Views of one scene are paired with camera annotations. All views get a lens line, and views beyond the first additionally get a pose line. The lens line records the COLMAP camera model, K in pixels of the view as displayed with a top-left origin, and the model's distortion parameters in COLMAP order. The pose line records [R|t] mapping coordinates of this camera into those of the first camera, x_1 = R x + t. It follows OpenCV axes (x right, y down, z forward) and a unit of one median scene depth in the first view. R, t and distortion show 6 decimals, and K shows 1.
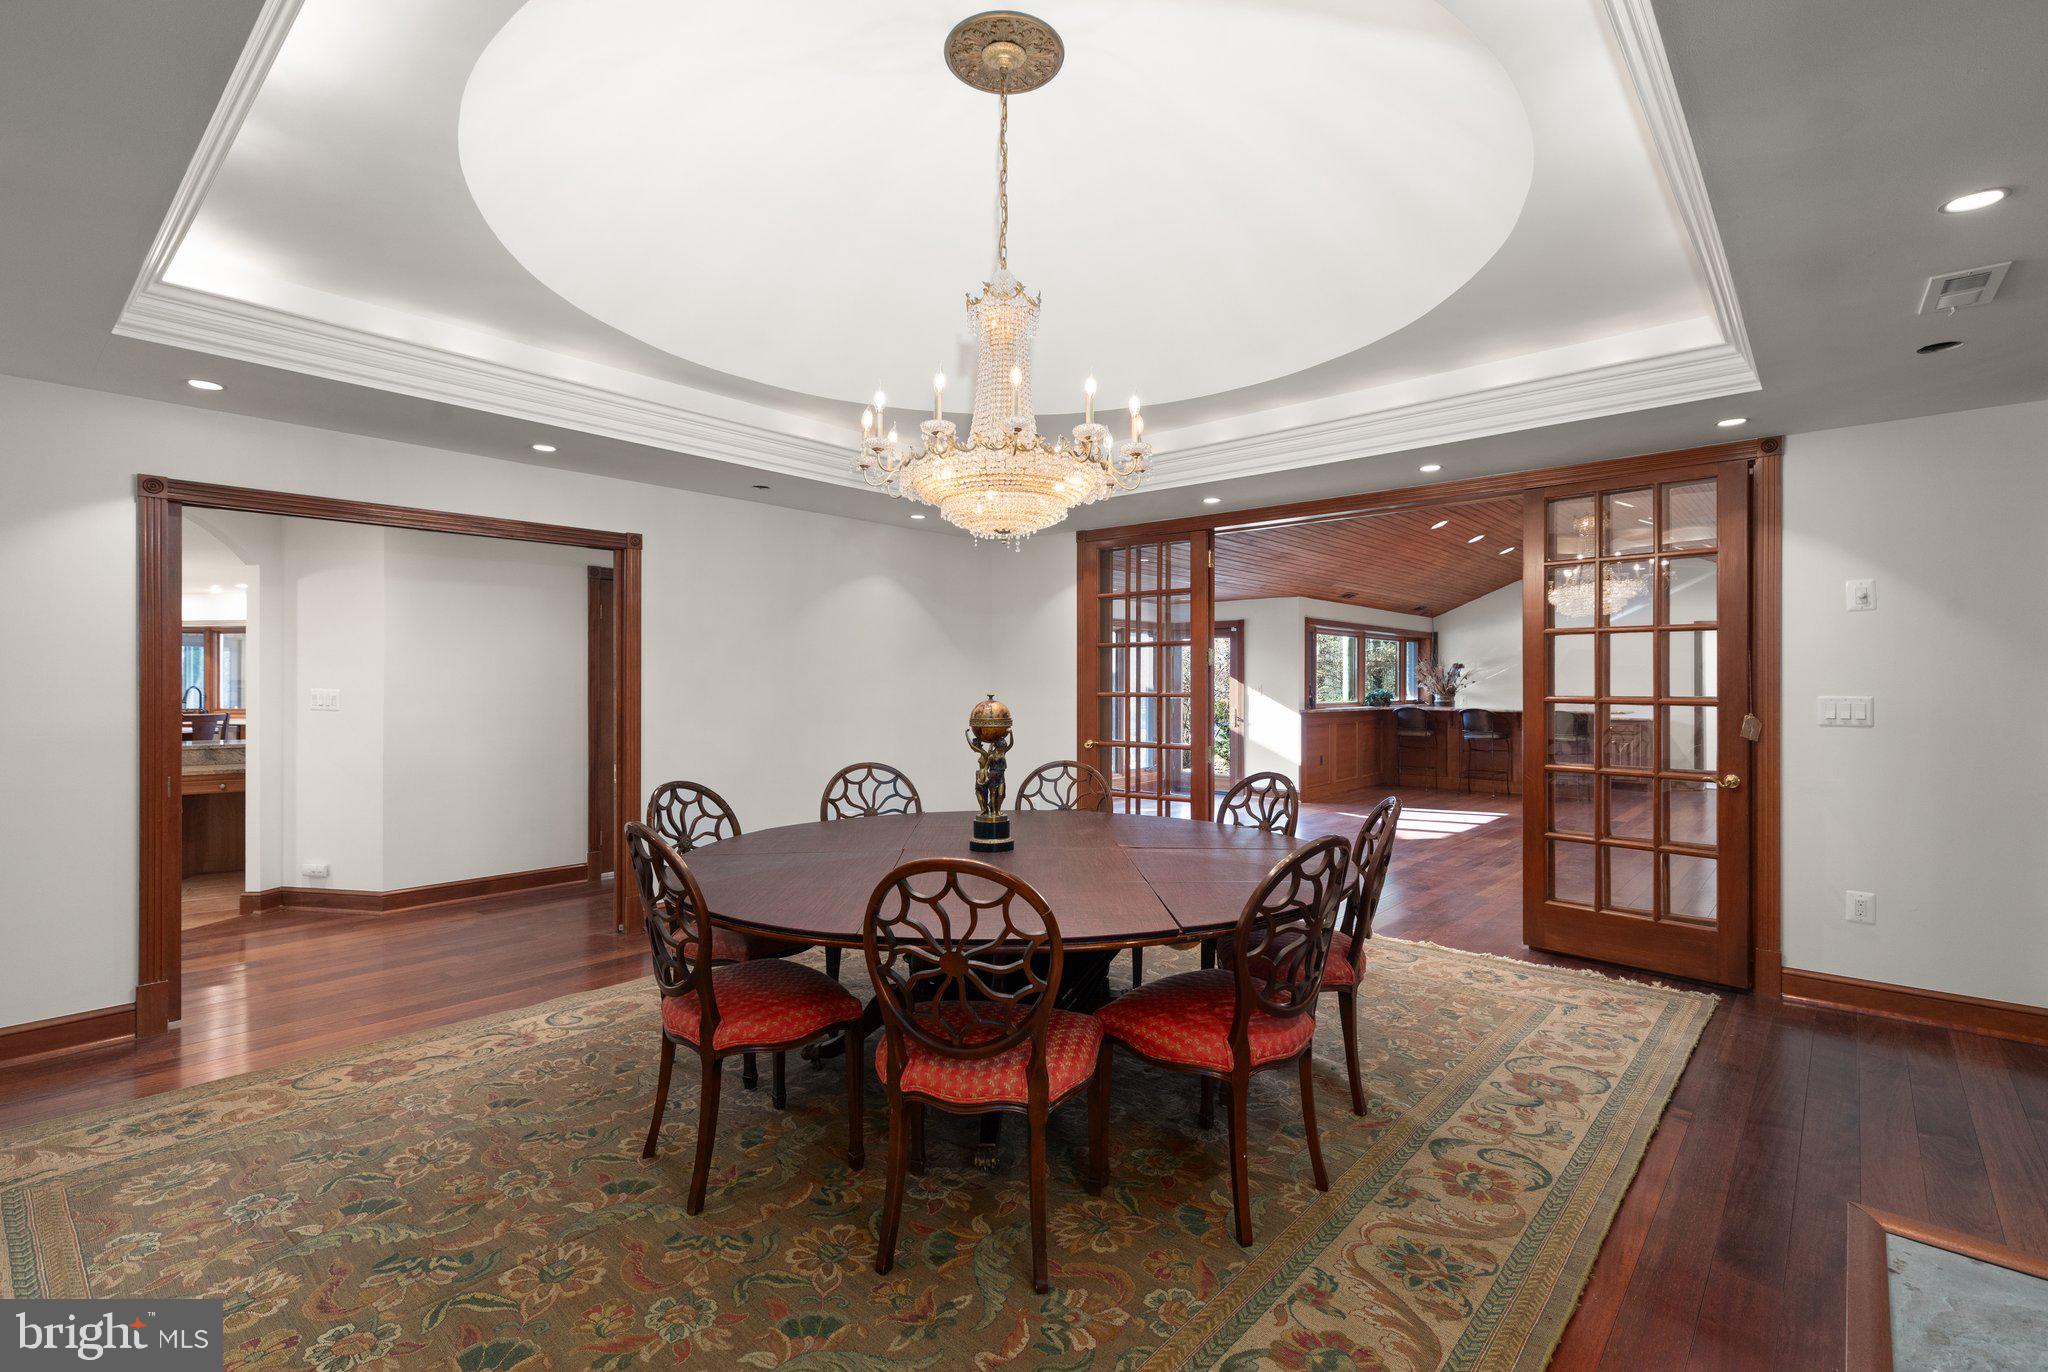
lens RADIAL K [[933.3, 0, 1023.8], [0, 933.3, 700.3], [0, 0, 1]] dist [0.003183, -0.000040]
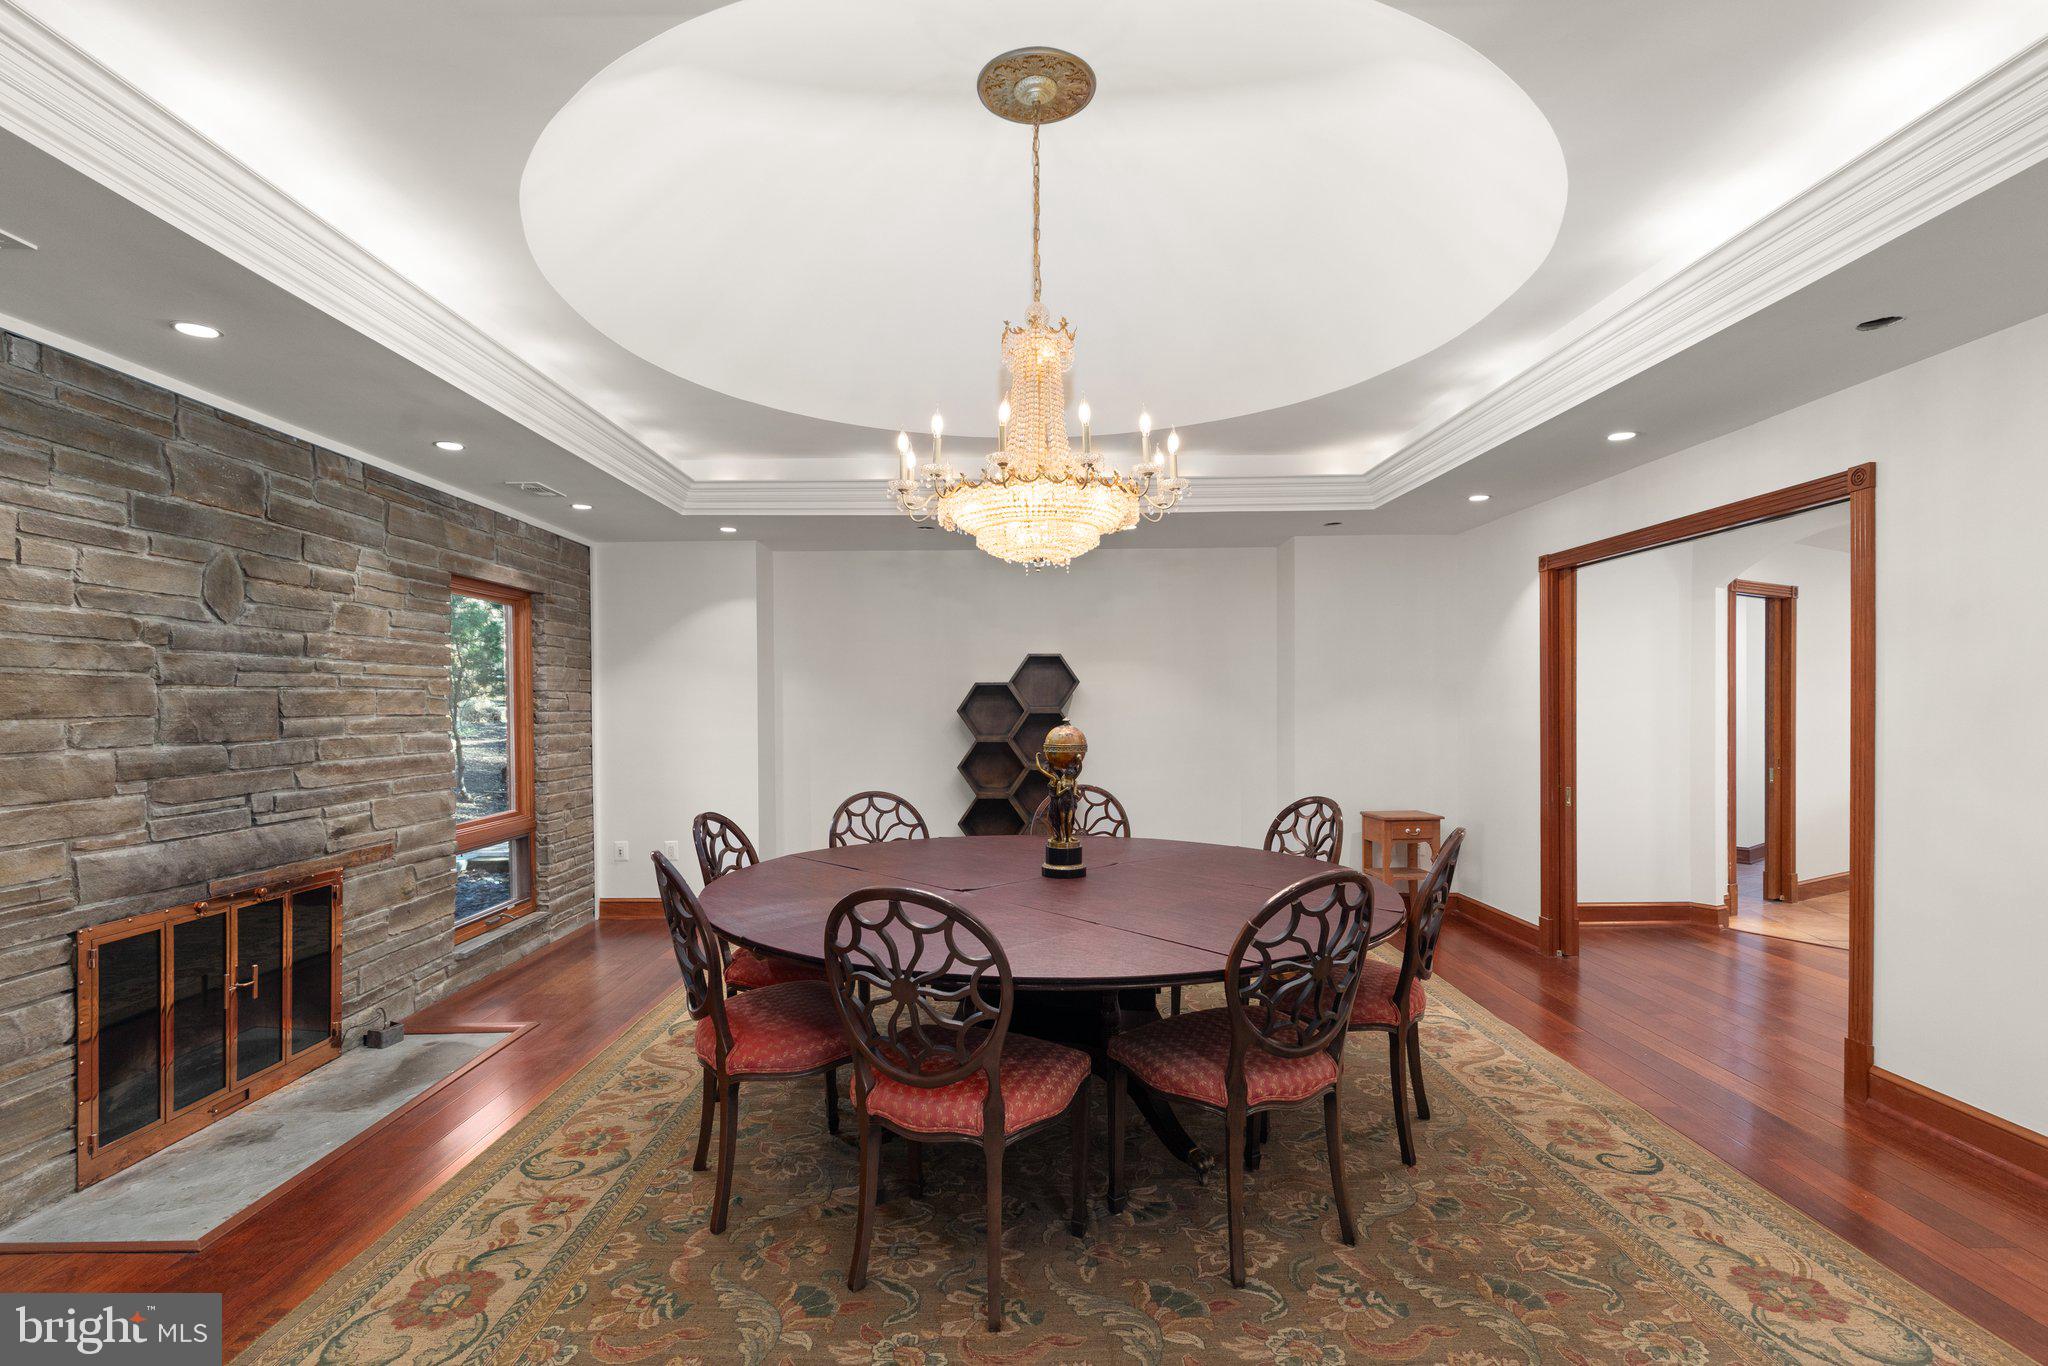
lens RADIAL K [[933.3, 0, 1020.4], [0, 933.3, 698.1], [0, 0, 1]] dist [0.003183, -0.000040]
pose [[-0.737654, -0.001136, -0.675178, 0.790374], [0.010503, 0.999858, -0.013157, -0.016941], [0.675098, -0.016797, -0.737537, 2.002003]]
